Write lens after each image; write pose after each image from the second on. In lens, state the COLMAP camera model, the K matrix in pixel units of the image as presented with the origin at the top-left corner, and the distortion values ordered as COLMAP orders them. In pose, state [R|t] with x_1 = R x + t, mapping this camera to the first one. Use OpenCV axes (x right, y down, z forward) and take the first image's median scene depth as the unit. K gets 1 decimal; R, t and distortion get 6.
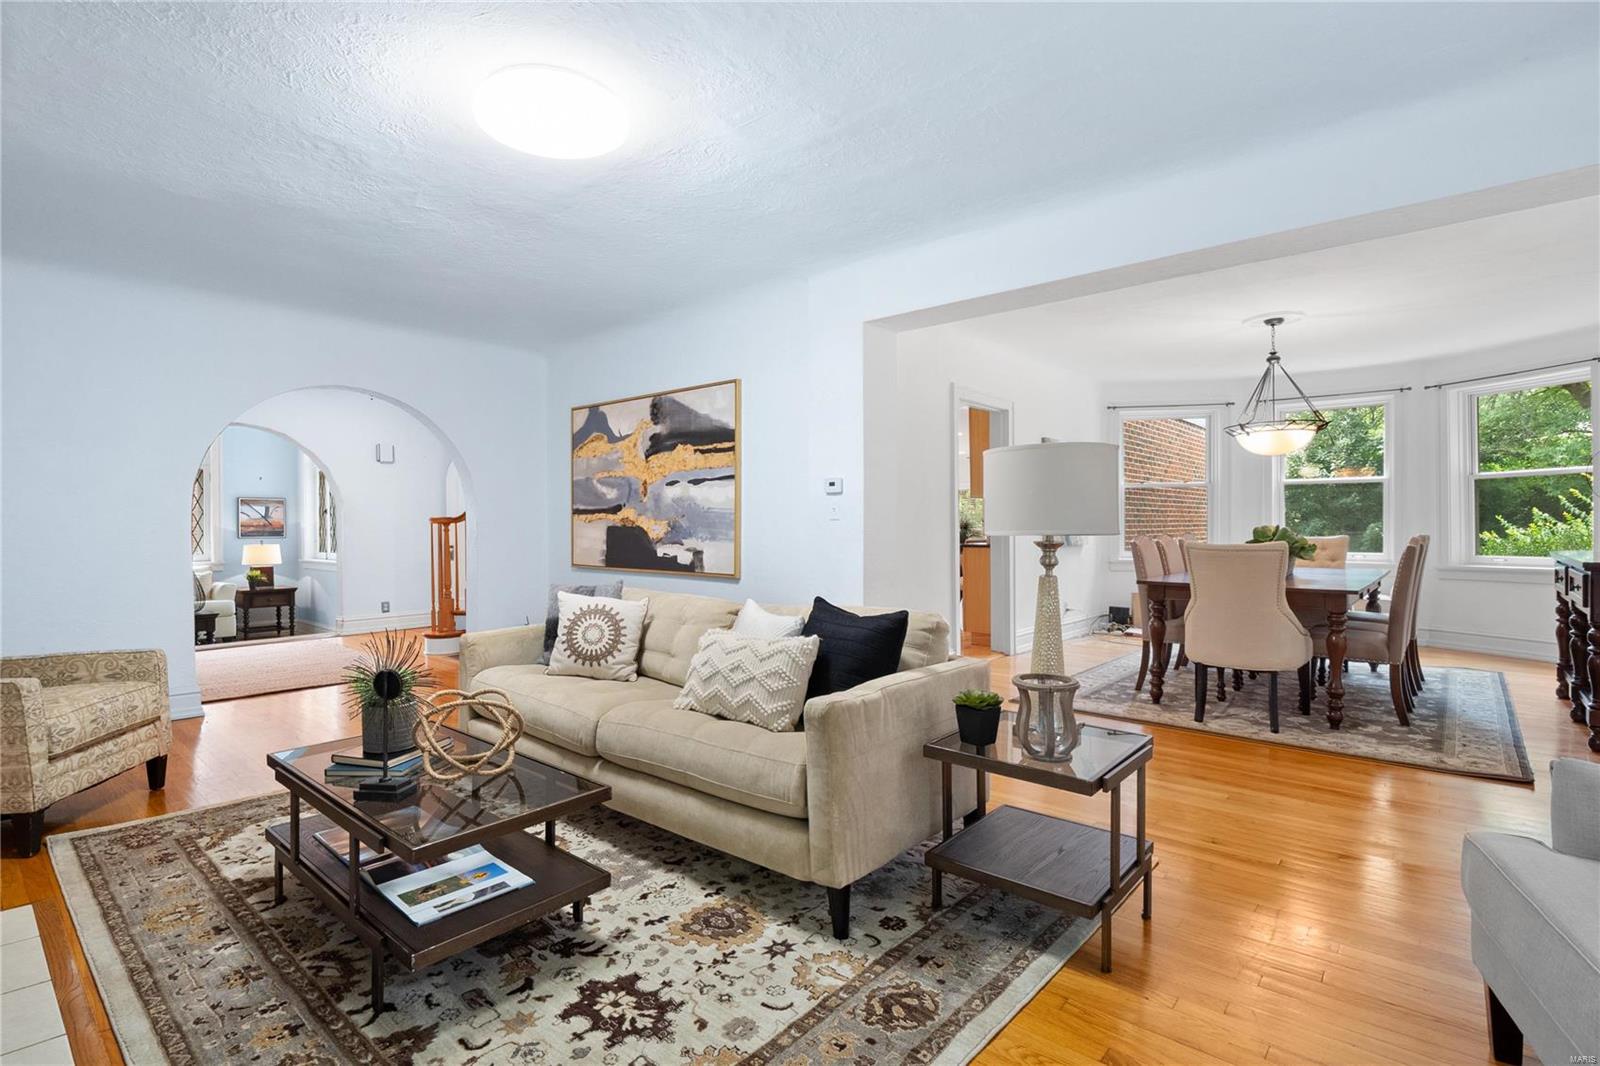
lens RADIAL K [[775.5, 0, 807.4], [0, 775.5, 526.5], [0, 0, 1]] dist [-0.007324, -0.001952]
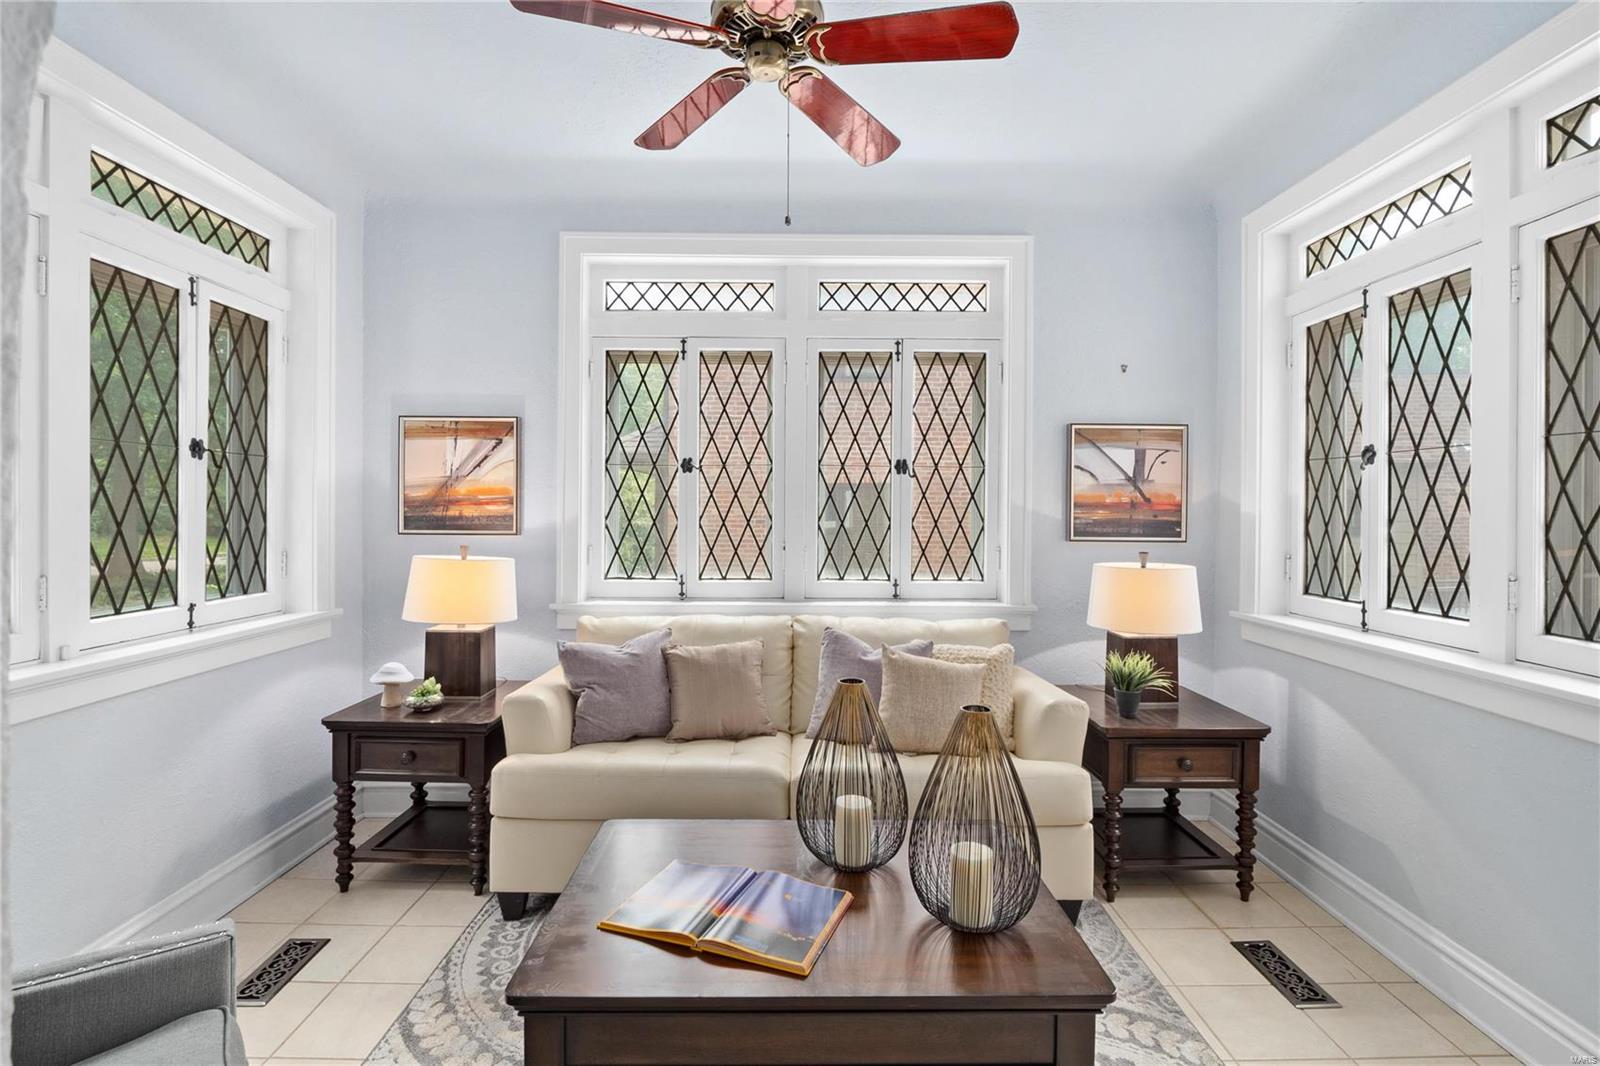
lens RADIAL K [[775.5, 0, 795.8], [0, 775.5, 528.1], [0, 0, 1]] dist [-0.007324, -0.001952]
pose [[0.638075, 0.012538, -0.769872, -0.547064], [-0.013954, 0.999891, 0.004719, 0.009518], [0.769848, 0.007732, 0.638181, 0.682944]]
